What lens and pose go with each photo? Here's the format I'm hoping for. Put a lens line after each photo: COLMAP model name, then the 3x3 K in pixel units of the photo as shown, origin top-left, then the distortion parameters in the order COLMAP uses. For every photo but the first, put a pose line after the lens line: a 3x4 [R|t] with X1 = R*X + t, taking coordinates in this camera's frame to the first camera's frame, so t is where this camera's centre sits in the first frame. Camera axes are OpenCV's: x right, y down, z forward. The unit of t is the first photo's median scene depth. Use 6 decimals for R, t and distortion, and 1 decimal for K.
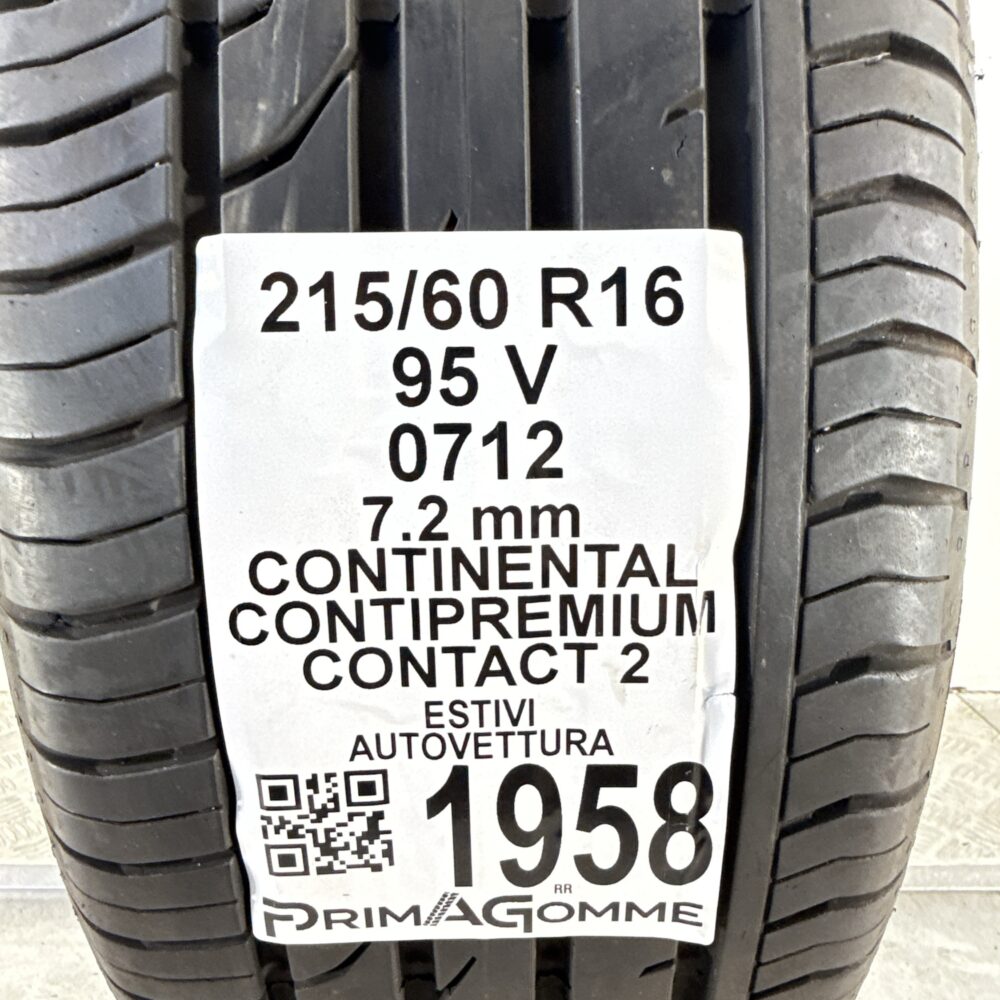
lens RADIAL K [[973.3, 0, 496.4], [0, 973.3, 498.8], [0, 0, 1]] dist [0.009523, 0.000000]
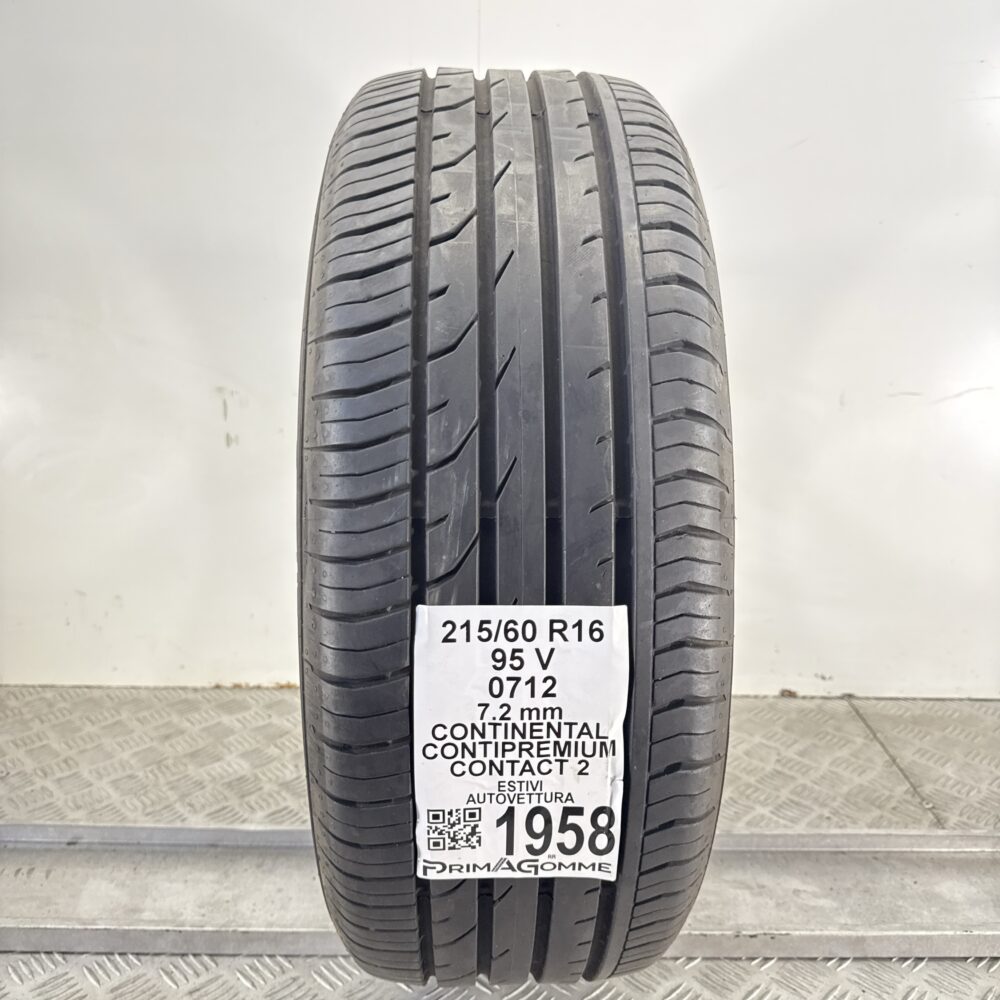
lens RADIAL K [[941.2, 0, 504.7], [0, 941.2, 491.6], [0, 0, 1]] dist [0.104230, -0.187554]
pose [[0.999452, 0.019239, 0.026920, -0.137808], [-0.020124, 0.999252, 0.033021, -0.613729], [-0.026265, -0.033544, 0.999092, -1.398671]]
